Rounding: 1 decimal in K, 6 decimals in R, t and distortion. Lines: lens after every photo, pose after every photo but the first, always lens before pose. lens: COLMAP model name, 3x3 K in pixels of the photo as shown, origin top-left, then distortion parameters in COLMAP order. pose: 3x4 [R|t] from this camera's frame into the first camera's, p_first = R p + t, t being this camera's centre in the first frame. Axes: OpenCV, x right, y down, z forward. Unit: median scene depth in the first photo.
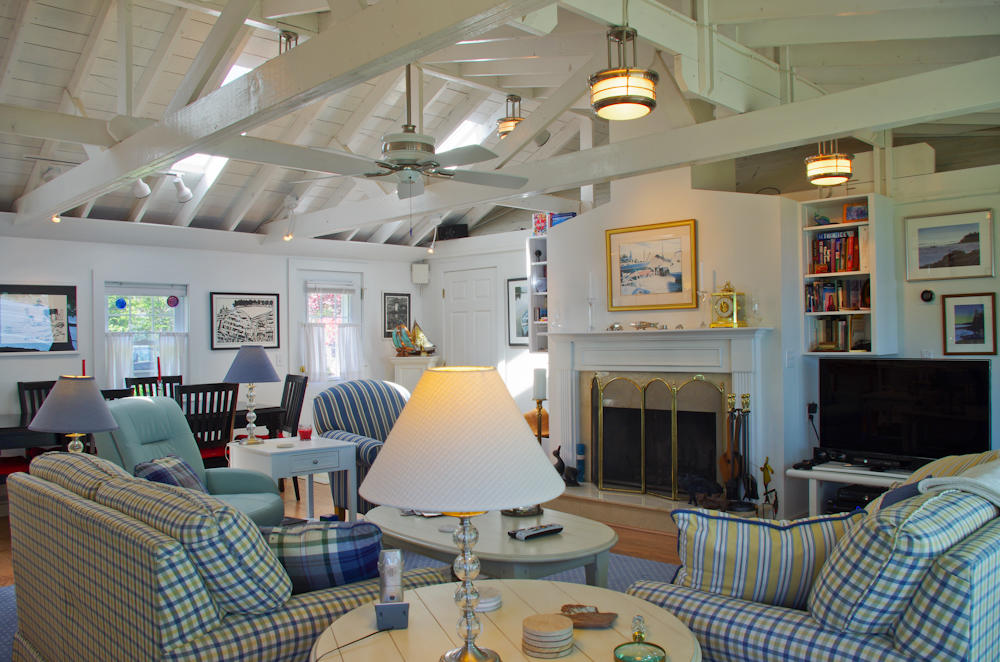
lens RADIAL K [[794.0, 0, 499.8], [0, 794.0, 332.1], [0, 0, 1]] dist [-0.008178, -0.001848]
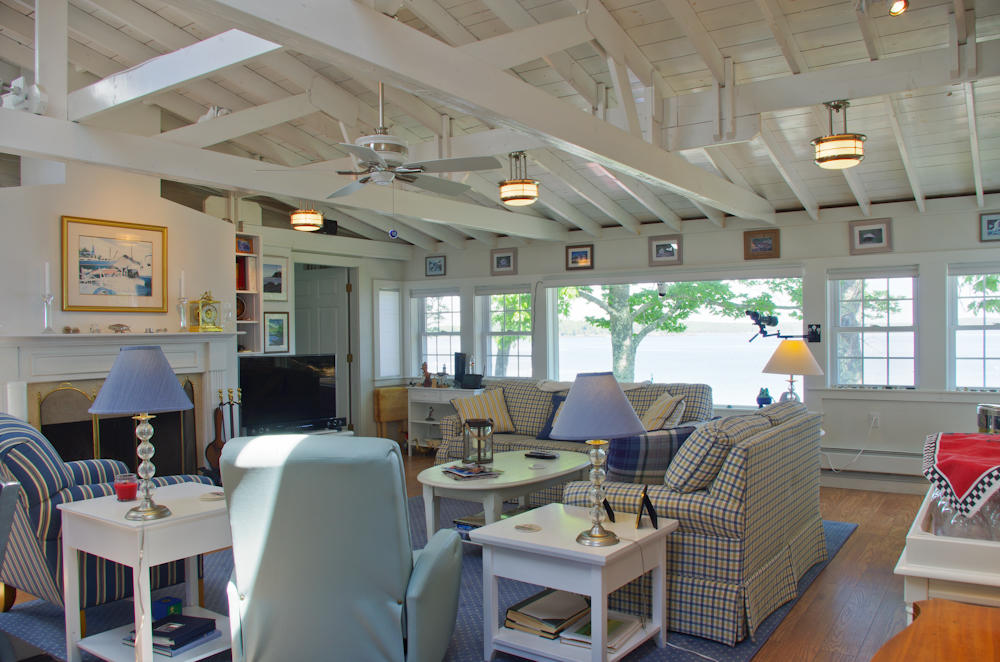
lens RADIAL K [[794.0, 0, 500.3], [0, 794.0, 332.2], [0, 0, 1]] dist [-0.008178, -0.001848]
pose [[-0.148028, 0.018515, 0.988810, -0.816392], [0.008811, 0.999810, -0.017402, 0.016400], [-0.988944, 0.006136, -0.148163, 0.698714]]
